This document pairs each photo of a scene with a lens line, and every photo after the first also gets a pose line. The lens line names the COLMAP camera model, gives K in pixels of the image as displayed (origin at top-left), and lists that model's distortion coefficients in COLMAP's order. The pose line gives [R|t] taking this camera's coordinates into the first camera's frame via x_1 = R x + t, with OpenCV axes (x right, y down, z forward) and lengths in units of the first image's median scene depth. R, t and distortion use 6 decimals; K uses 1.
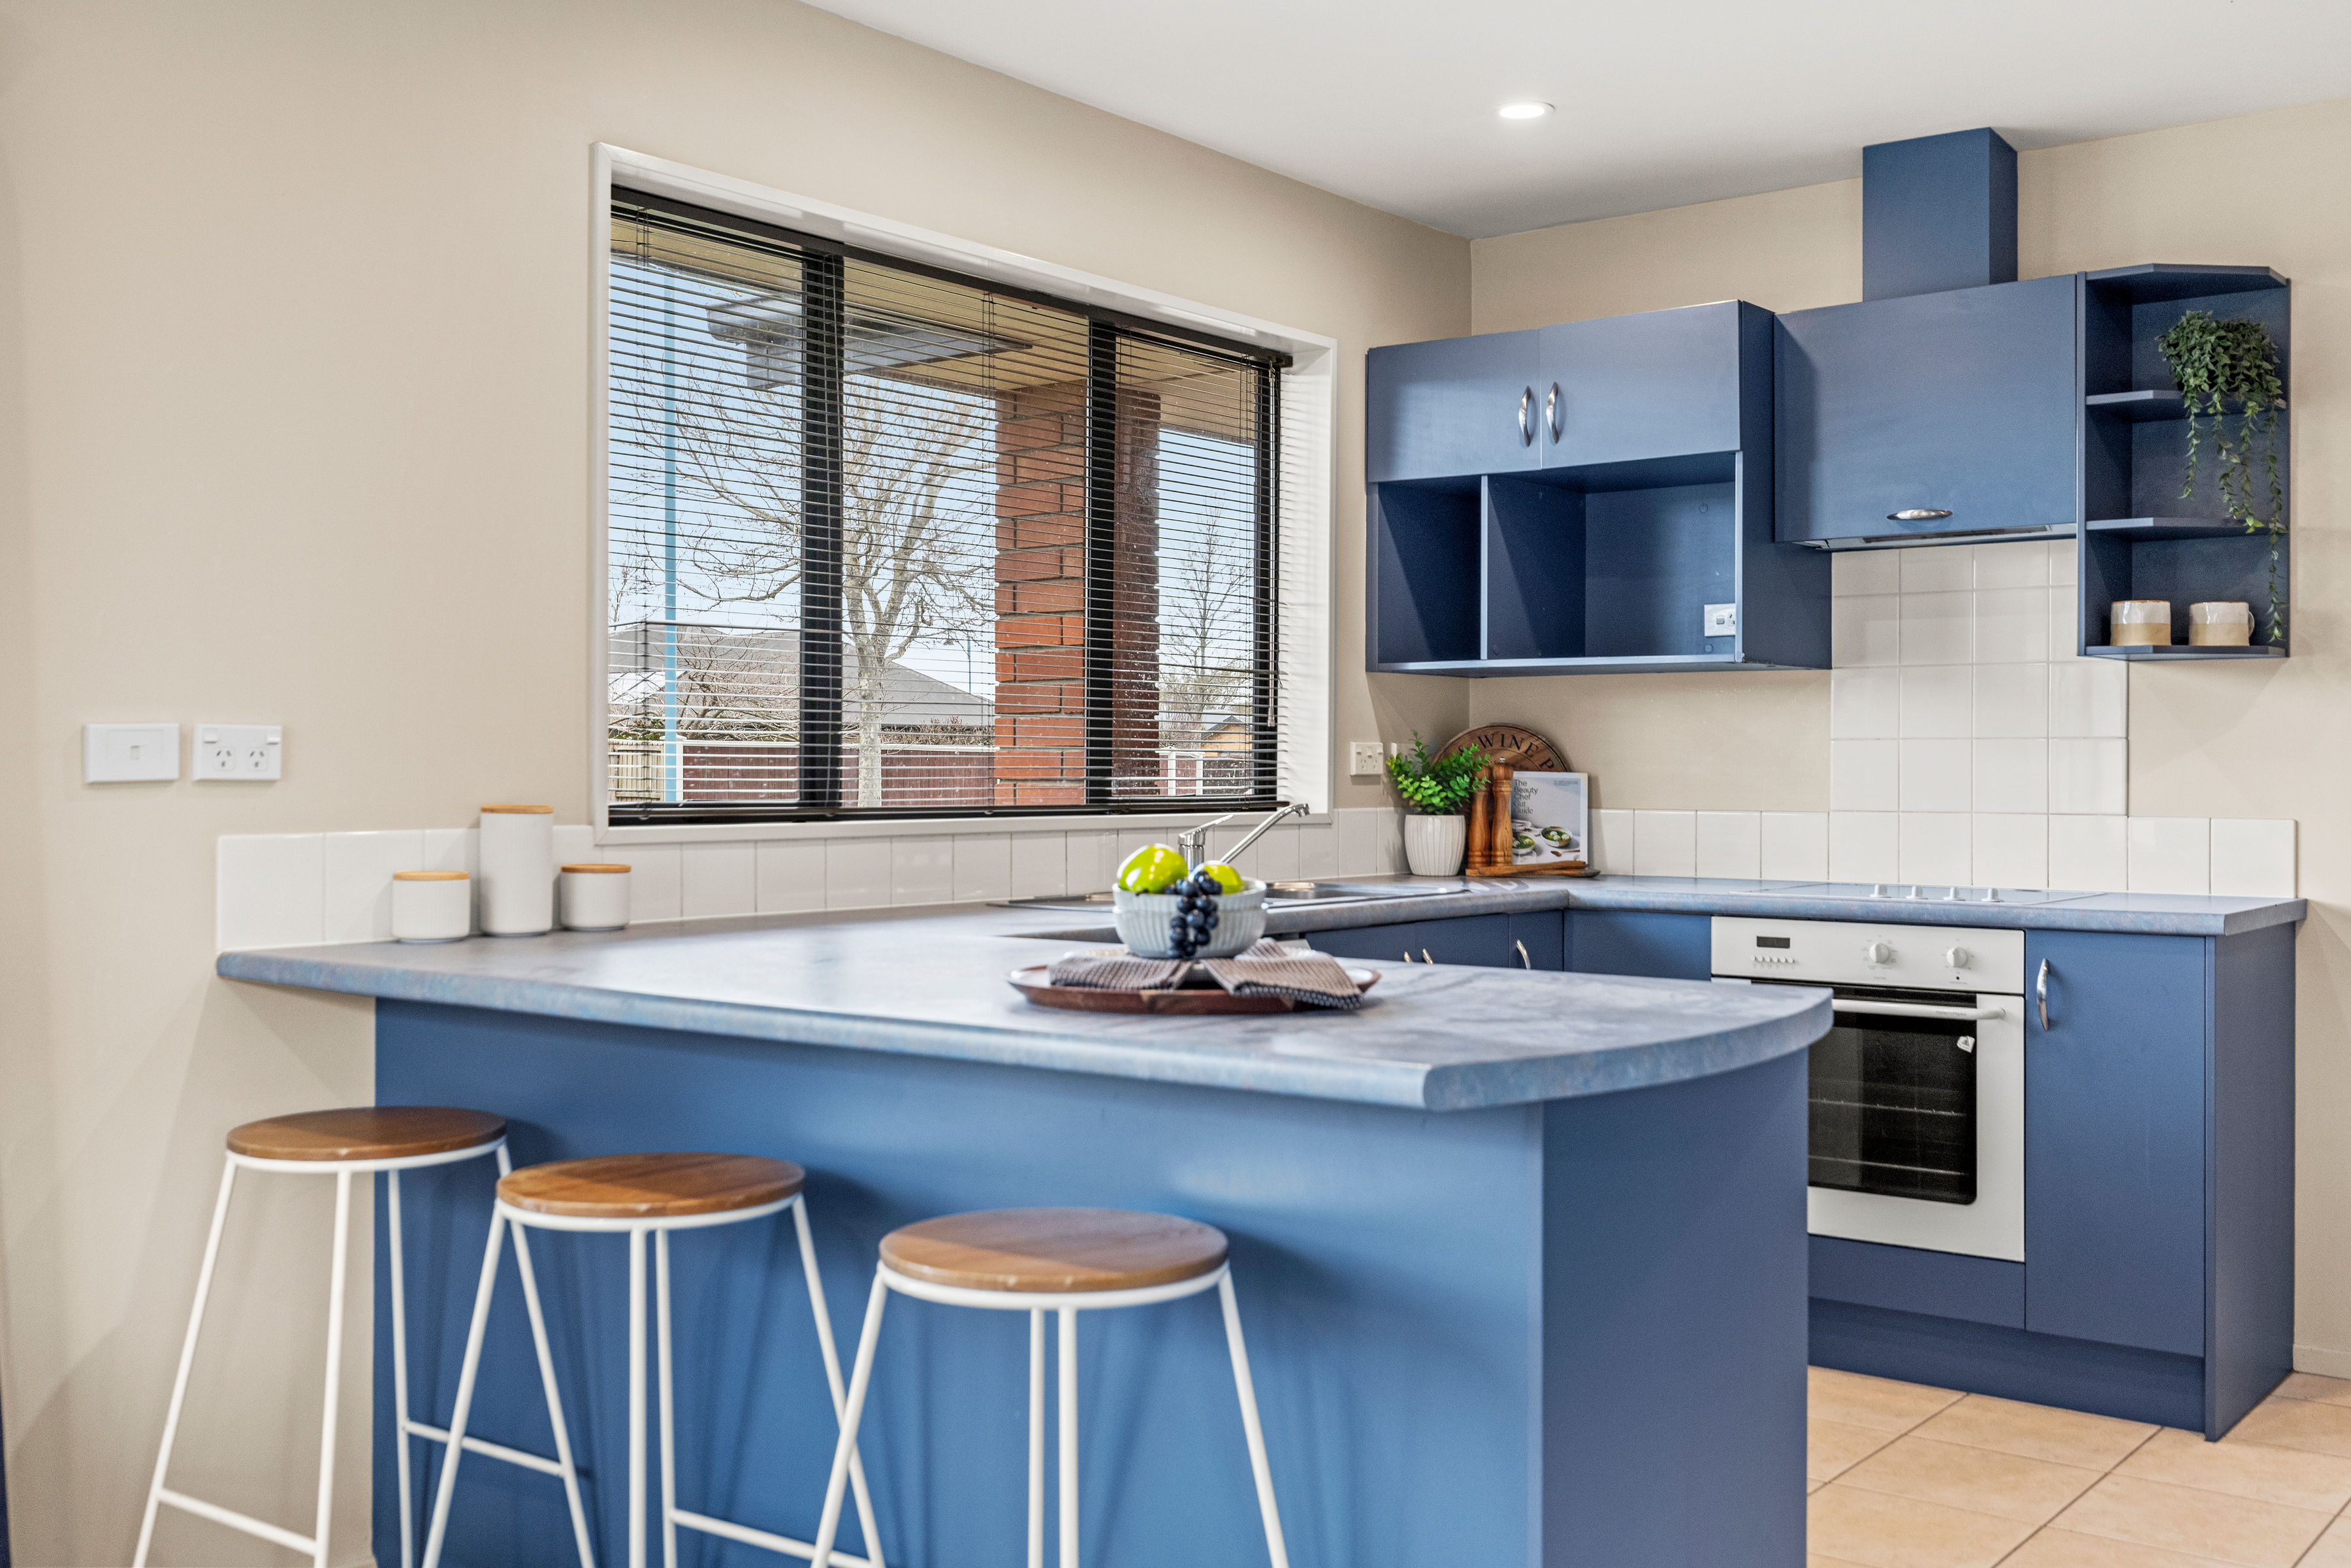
lens RADIAL K [[2321.3, 0, 1160.9], [0, 2321.3, 787.6], [0, 0, 1]] dist [0.009380, 0.000000]
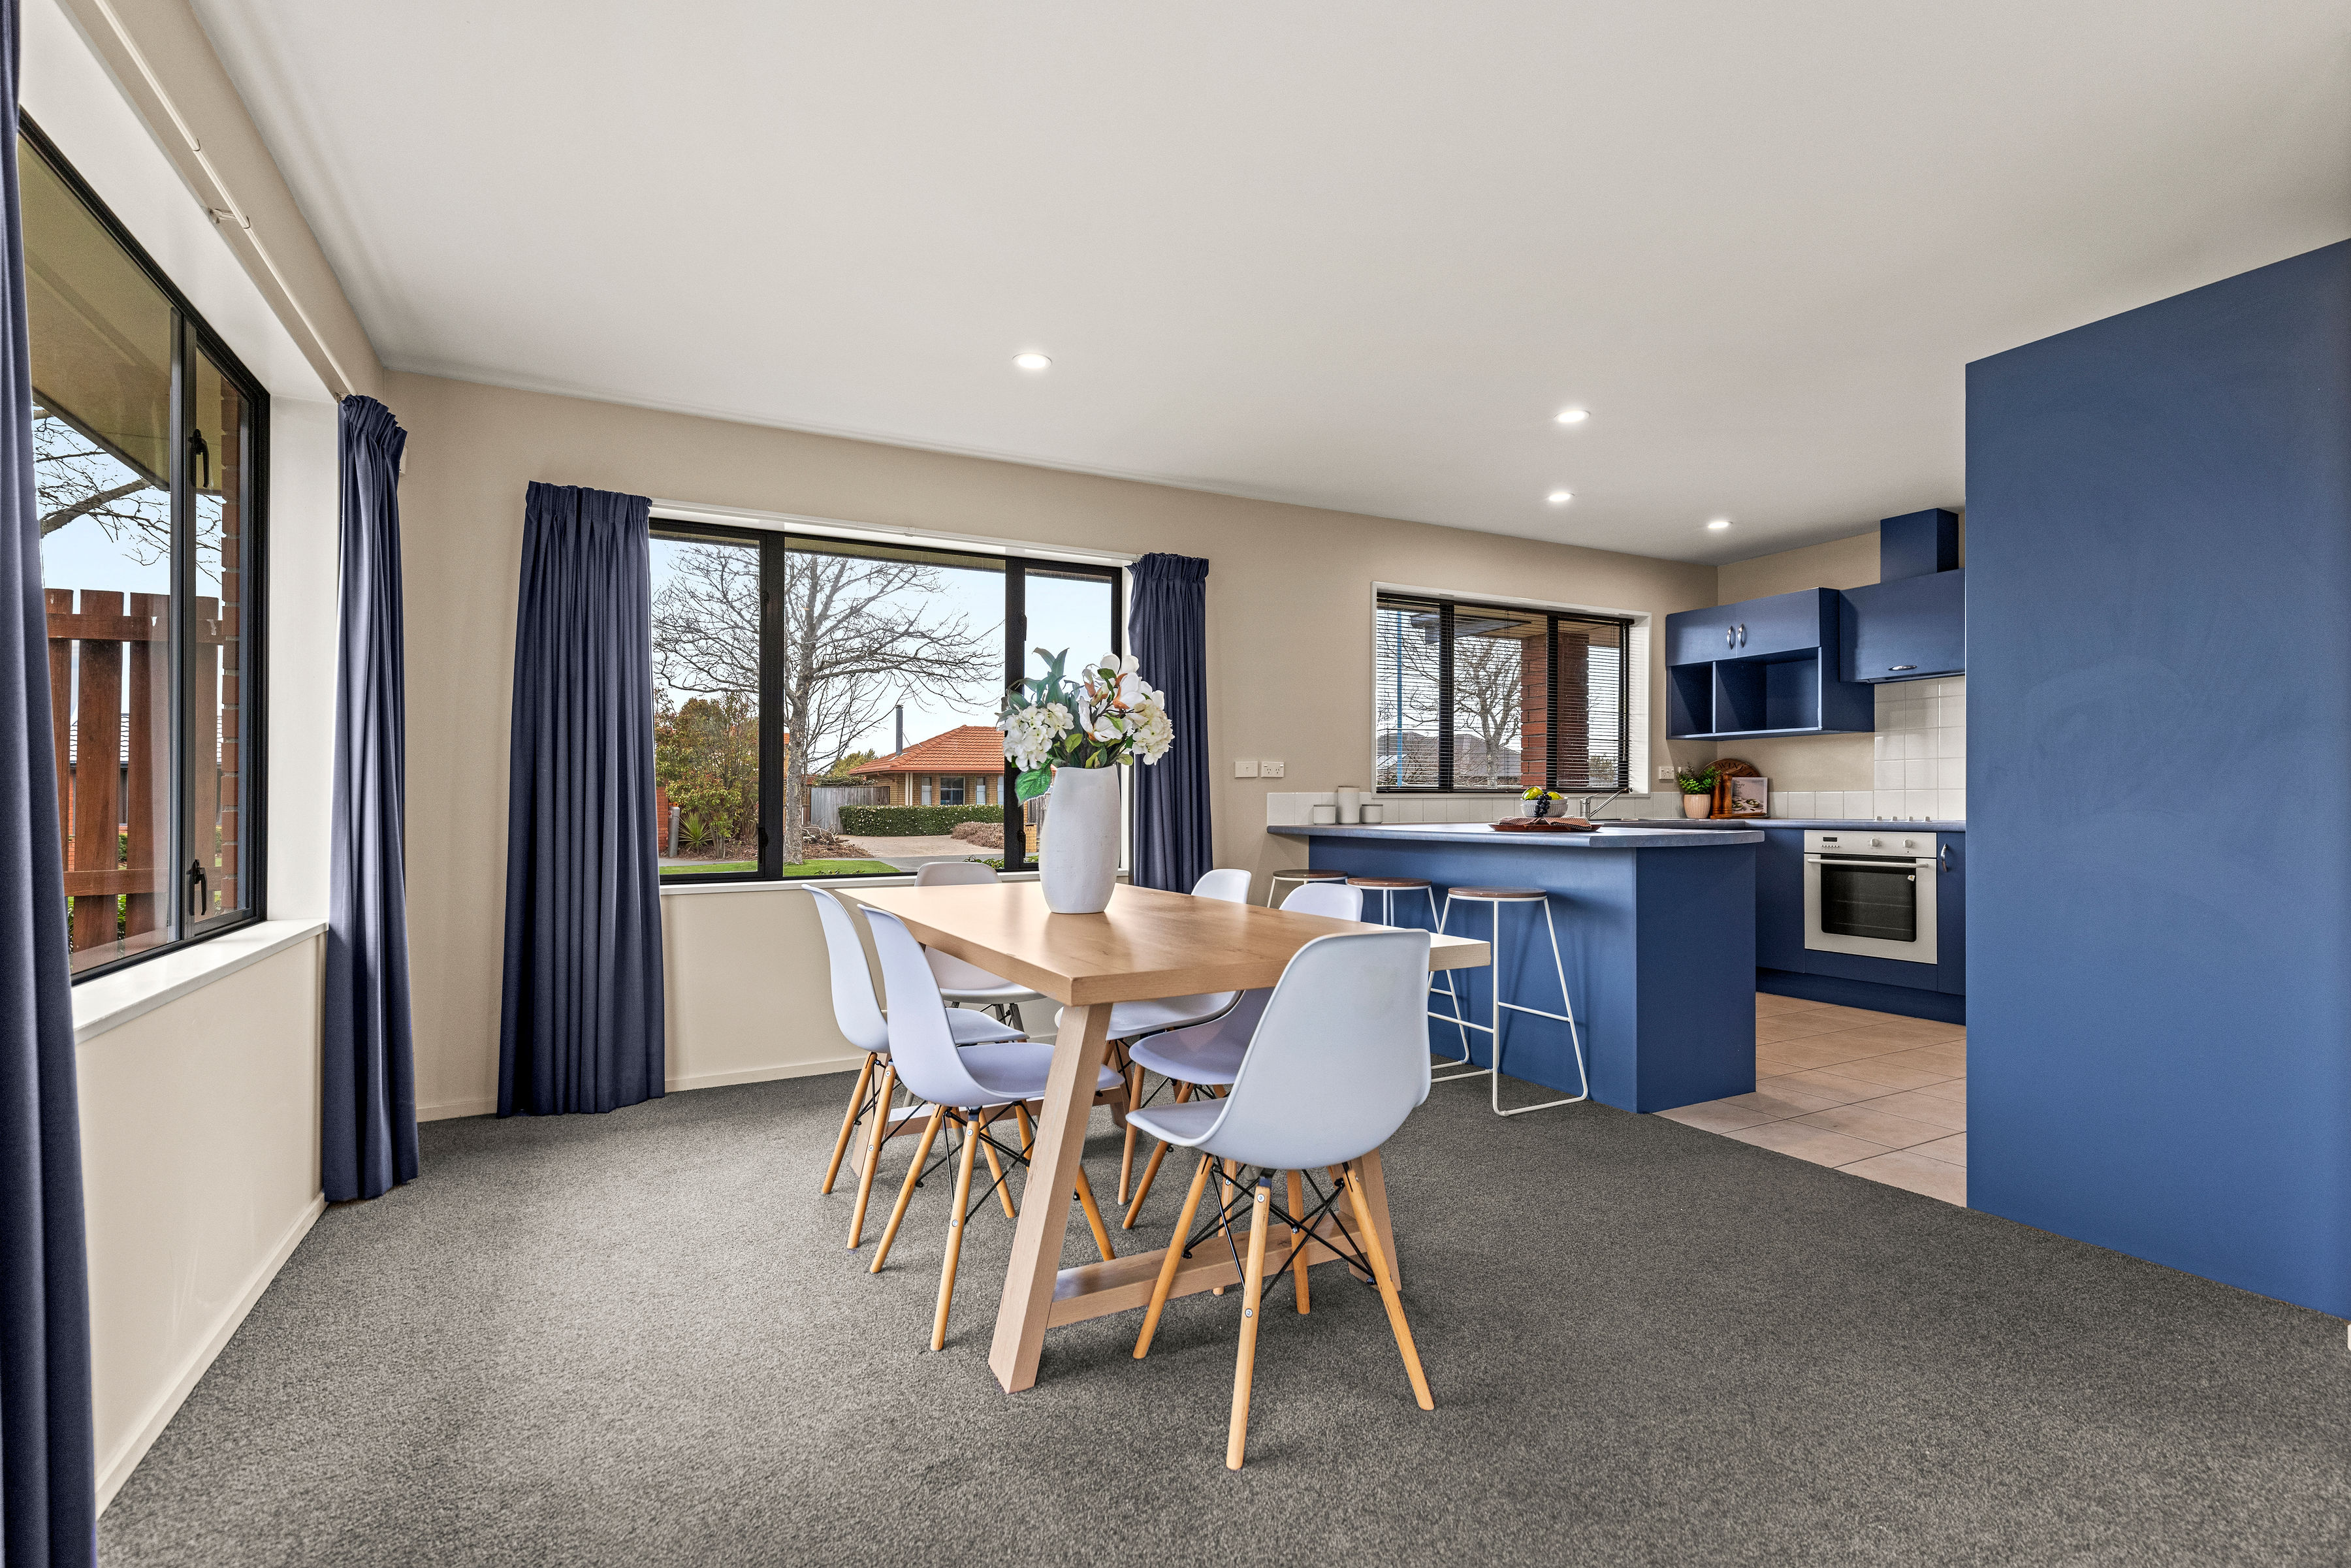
lens RADIAL K [[1076.6, 0, 1139.2], [0, 1076.6, 818.7], [0, 0, 1]] dist [0.001638, 0.000186]
pose [[0.901867, 0.000290, -0.432014, 0.081039], [0.003238, 0.999967, 0.007431, 0.029314], [0.432002, -0.008101, 0.901837, -0.357239]]
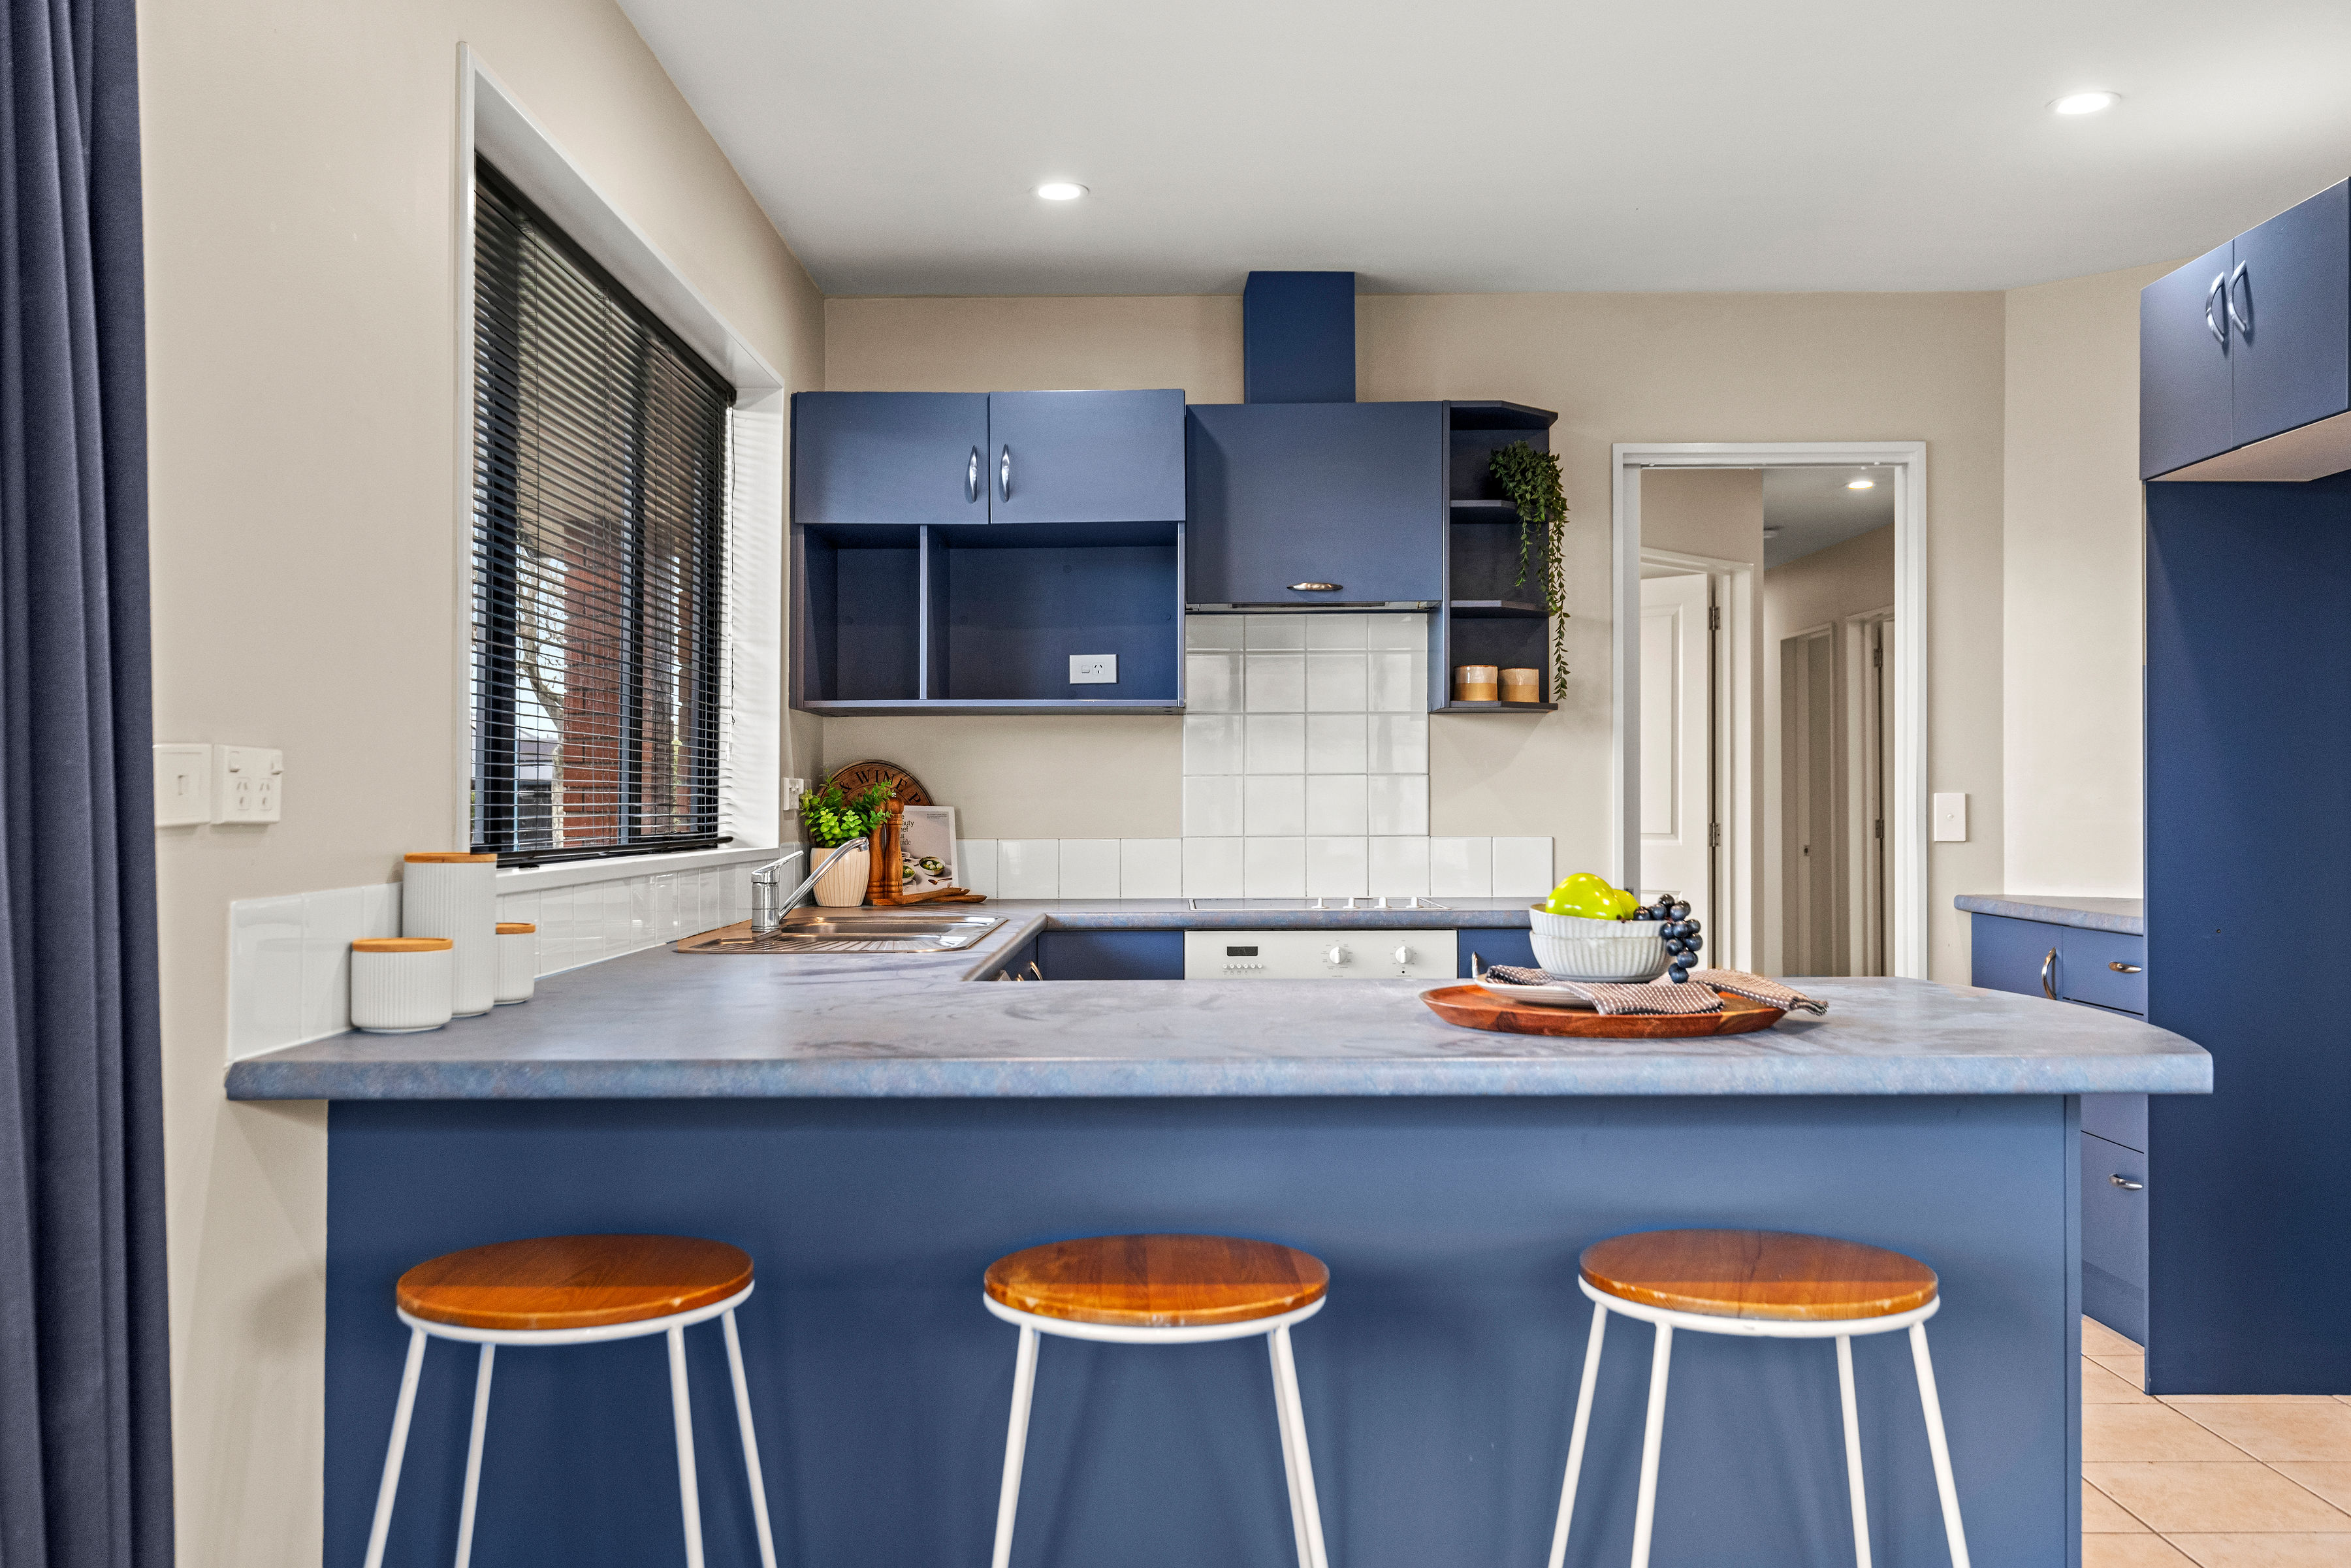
lens RADIAL K [[2051.1, 0, 1170.2], [0, 2051.1, 792.1], [0, 0, 1]] dist [0.034637, 0.001759]
pose [[0.791723, -0.003628, 0.610869, -0.346478], [0.012990, 0.999856, -0.010898, -0.001460], [-0.610742, 0.016564, 0.791656, 0.194457]]
